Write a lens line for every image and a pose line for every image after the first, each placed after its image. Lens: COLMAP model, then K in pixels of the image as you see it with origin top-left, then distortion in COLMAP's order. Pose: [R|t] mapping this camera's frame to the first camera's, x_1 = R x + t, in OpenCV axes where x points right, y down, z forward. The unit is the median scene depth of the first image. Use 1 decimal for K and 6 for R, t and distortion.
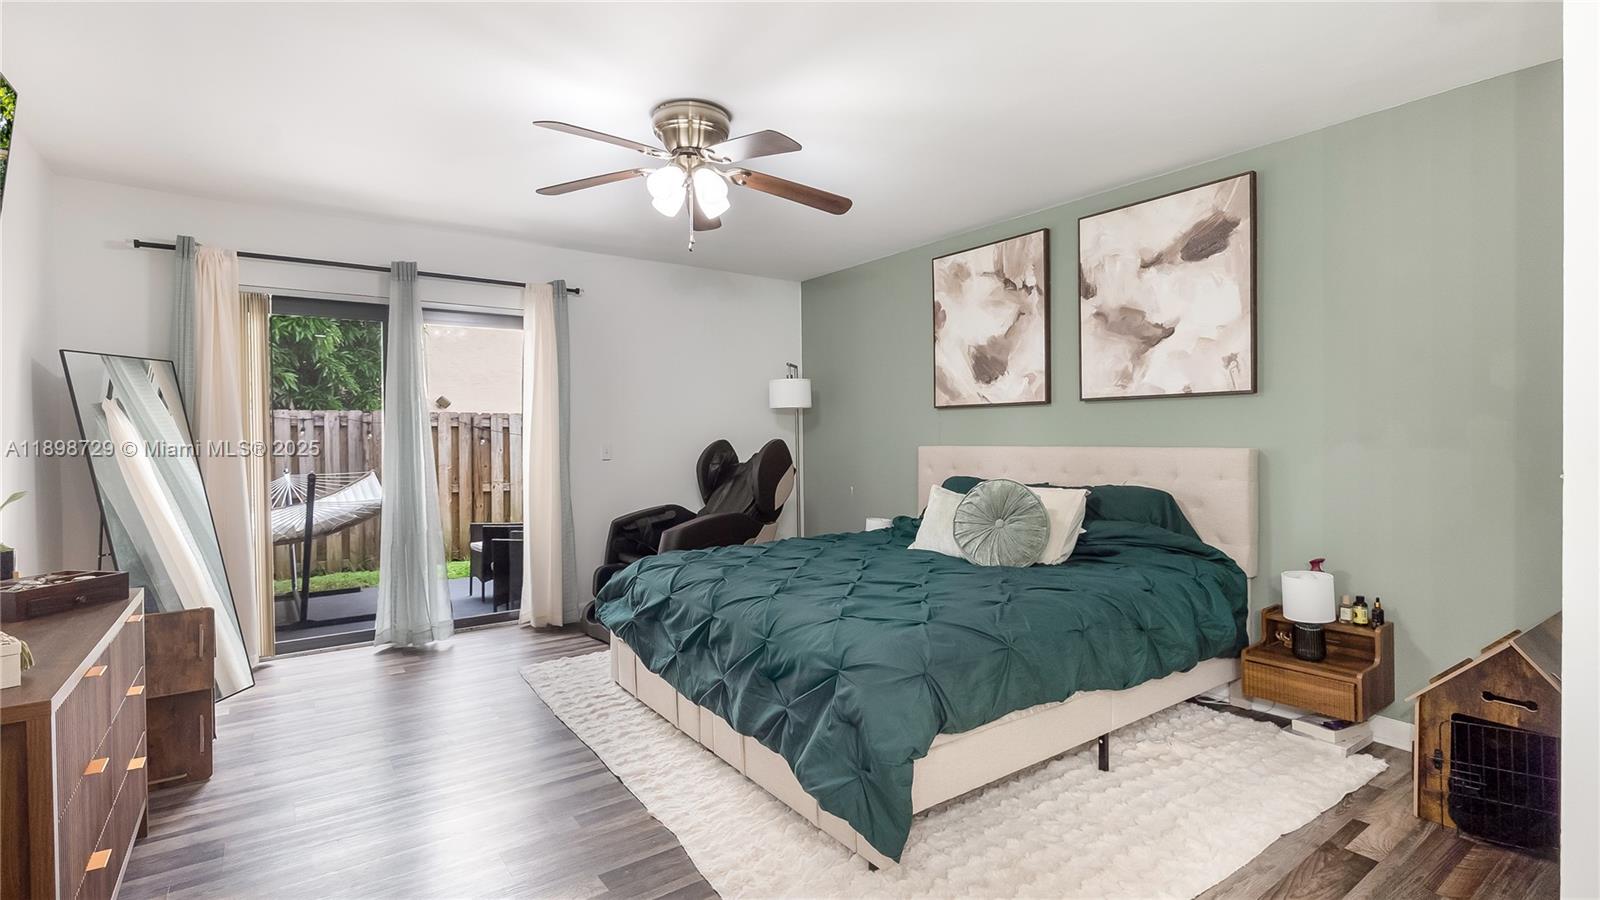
lens RADIAL K [[739.5, 0, 797.3], [0, 739.5, 443.6], [0, 0, 1]] dist [-0.004515, 0.000797]
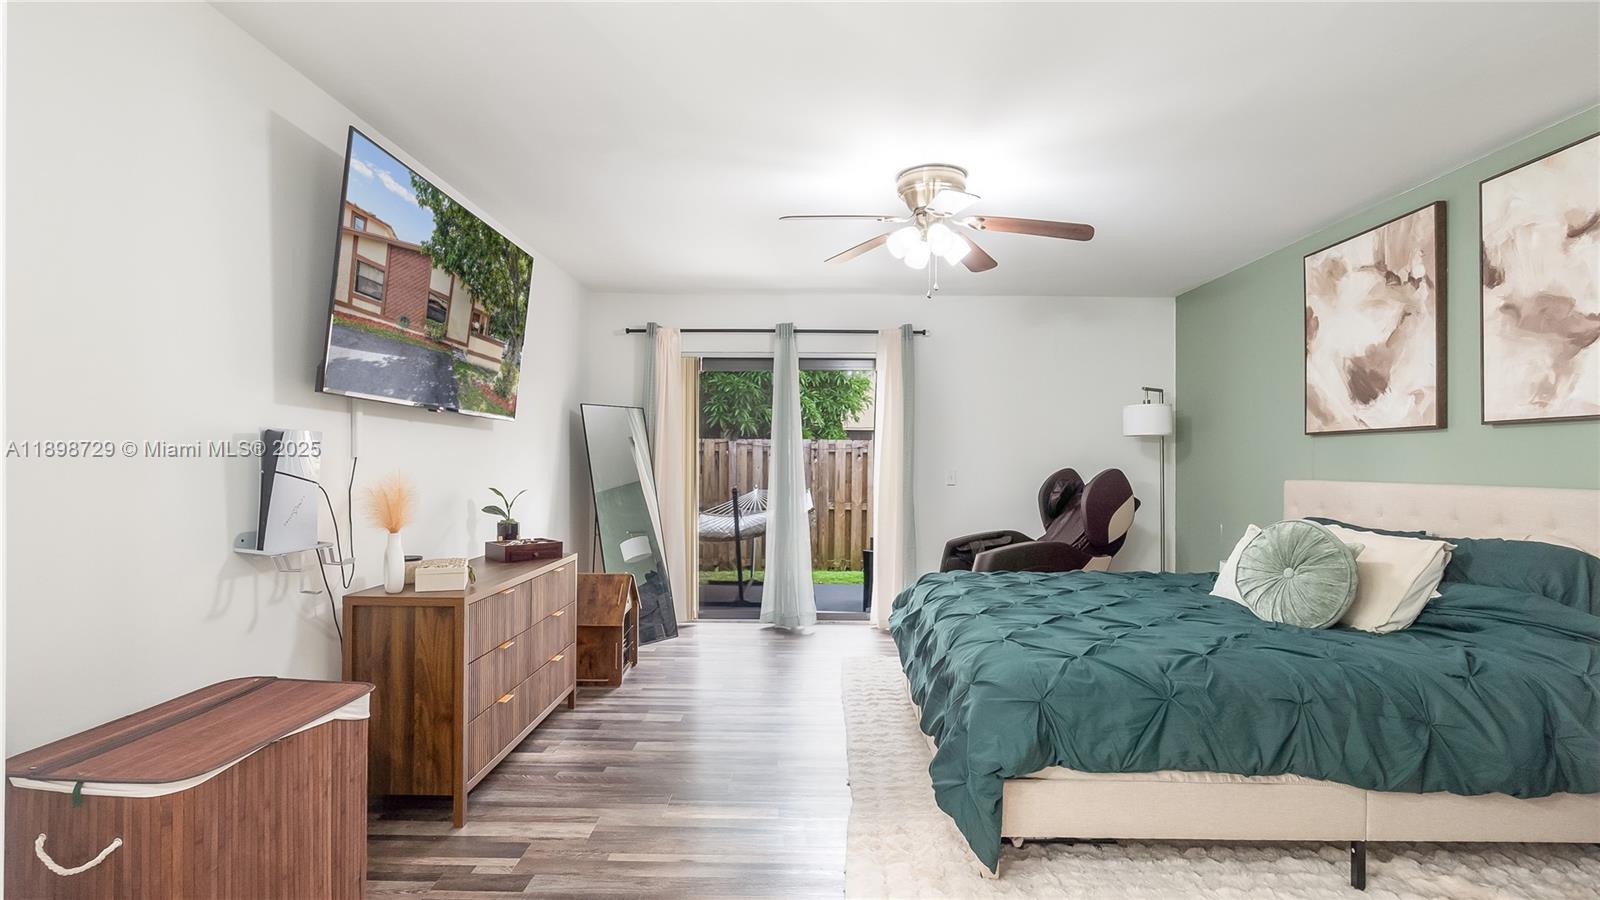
lens RADIAL K [[739.5, 0, 795.2], [0, 739.5, 455.0], [0, 0, 1]] dist [-0.004515, 0.000797]
pose [[0.805736, 0.008257, -0.592217, 0.265182], [-0.020477, 0.999693, -0.013922, -0.002437], [0.591921, 0.023345, 0.805658, -0.011205]]
